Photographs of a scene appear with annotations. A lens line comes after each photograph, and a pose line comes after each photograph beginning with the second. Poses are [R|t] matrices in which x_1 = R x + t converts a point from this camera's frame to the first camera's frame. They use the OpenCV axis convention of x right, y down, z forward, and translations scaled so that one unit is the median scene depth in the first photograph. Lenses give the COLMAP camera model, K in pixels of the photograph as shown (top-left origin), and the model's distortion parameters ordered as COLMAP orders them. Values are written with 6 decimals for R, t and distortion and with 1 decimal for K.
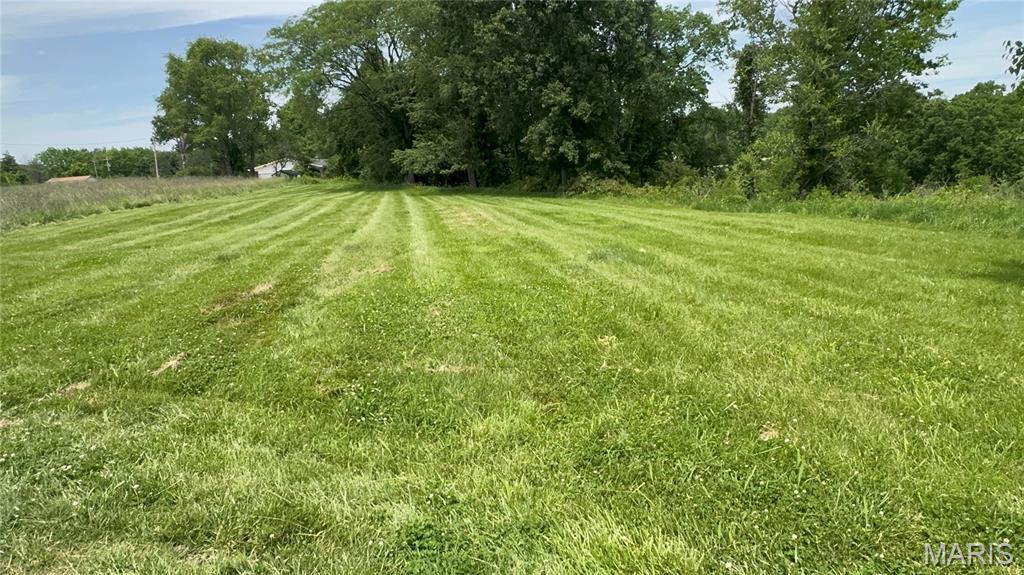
lens RADIAL K [[625.7, 0, 509.4], [0, 625.7, 288.3], [0, 0, 1]] dist [-0.009822, 0.008147]
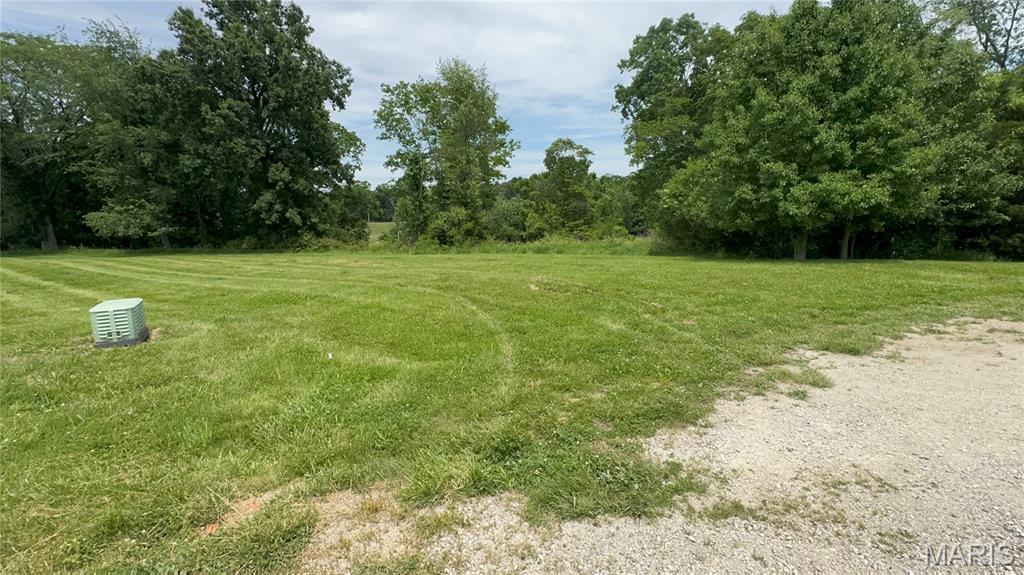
lens RADIAL K [[467.5, 0, 509.5], [0, 467.5, 286.6], [0, 0, 1]] dist [-0.005478, 0.001601]
pose [[0.709350, -0.087303, 0.699429, -0.276684], [0.139191, 0.990110, -0.017579, 0.002292], [-0.690977, 0.109824, 0.714486, 0.021003]]
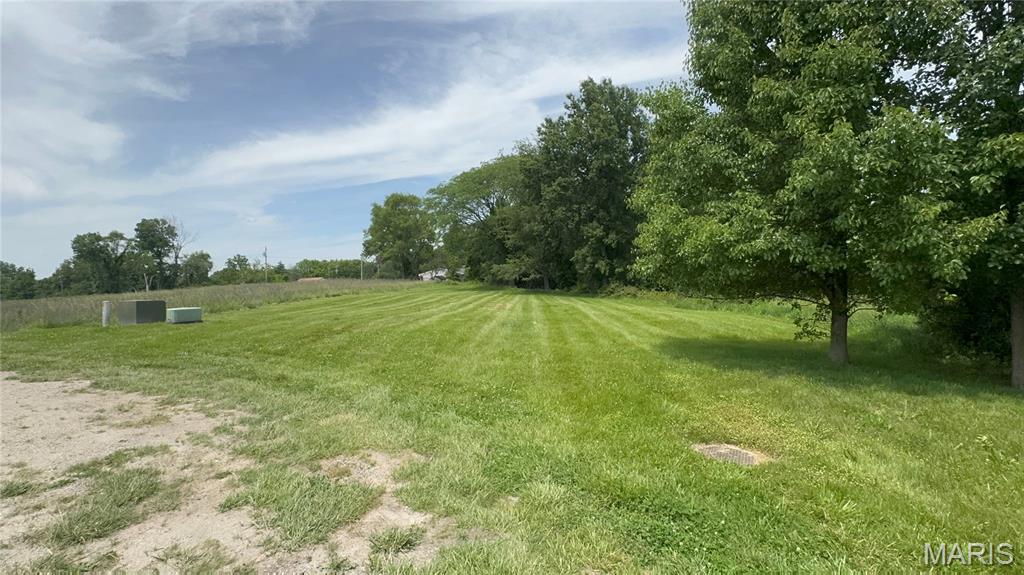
lens RADIAL K [[467.5, 0, 509.7], [0, 467.5, 290.9], [0, 0, 1]] dist [-0.005478, 0.001601]
pose [[0.977171, 0.022473, -0.211262, 0.117371], [-0.055365, 0.986968, -0.151095, 0.016849], [0.205113, 0.159342, 0.965680, -0.109966]]
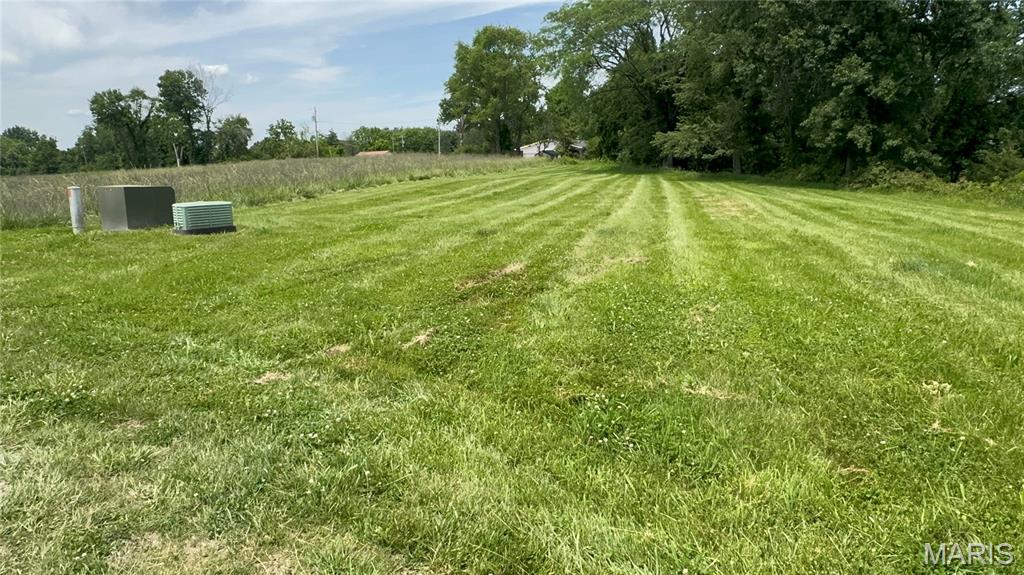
lens RADIAL K [[625.7, 0, 507.1], [0, 625.7, 286.9], [0, 0, 1]] dist [-0.009822, 0.008147]
pose [[0.919962, 0.108312, -0.376748, -0.006164], [-0.099315, 0.994114, 0.043289, -0.002337], [0.379219, -0.002408, 0.925304, 0.016789]]
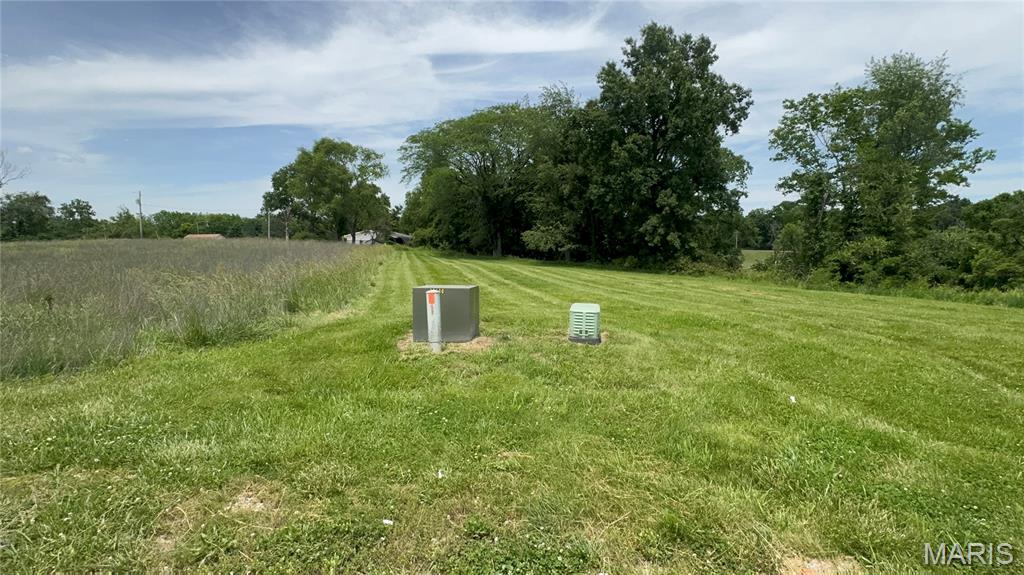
lens RADIAL K [[467.5, 0, 508.1], [0, 467.5, 286.0], [0, 0, 1]] dist [-0.005478, 0.001601]
pose [[0.997437, 0.053626, 0.047366, -0.302010], [-0.048404, 0.993267, -0.105253, -0.000297], [-0.052691, 0.102690, 0.993317, 0.038915]]
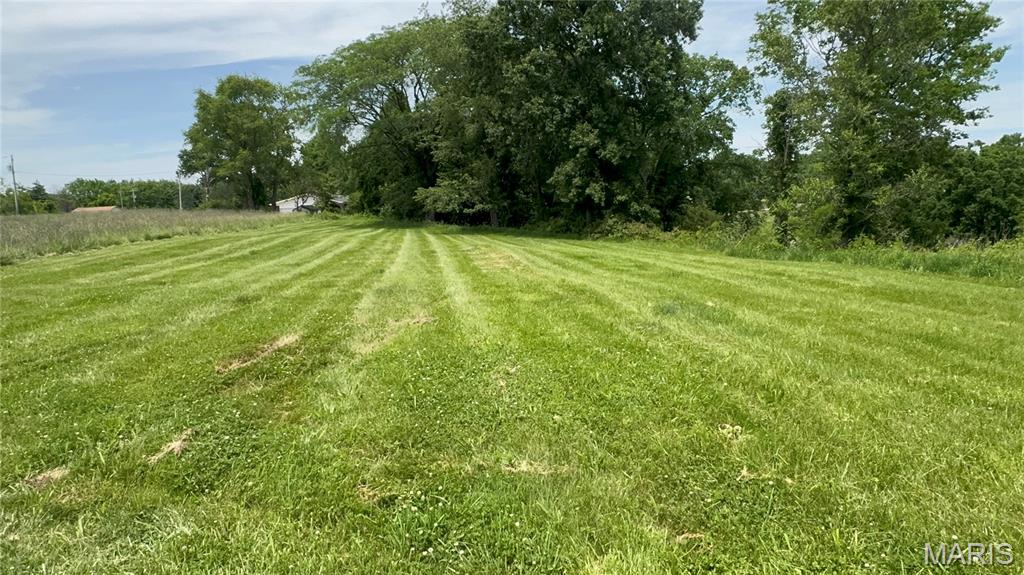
lens RADIAL K [[625.7, 0, 508.9], [0, 625.7, 288.6], [0, 0, 1]] dist [-0.009822, 0.008147]
pose [[0.999368, 0.026941, -0.023194, -0.014207], [-0.028342, 0.997651, -0.062357, -0.005069], [0.021459, 0.062975, 0.997784, 0.028072]]
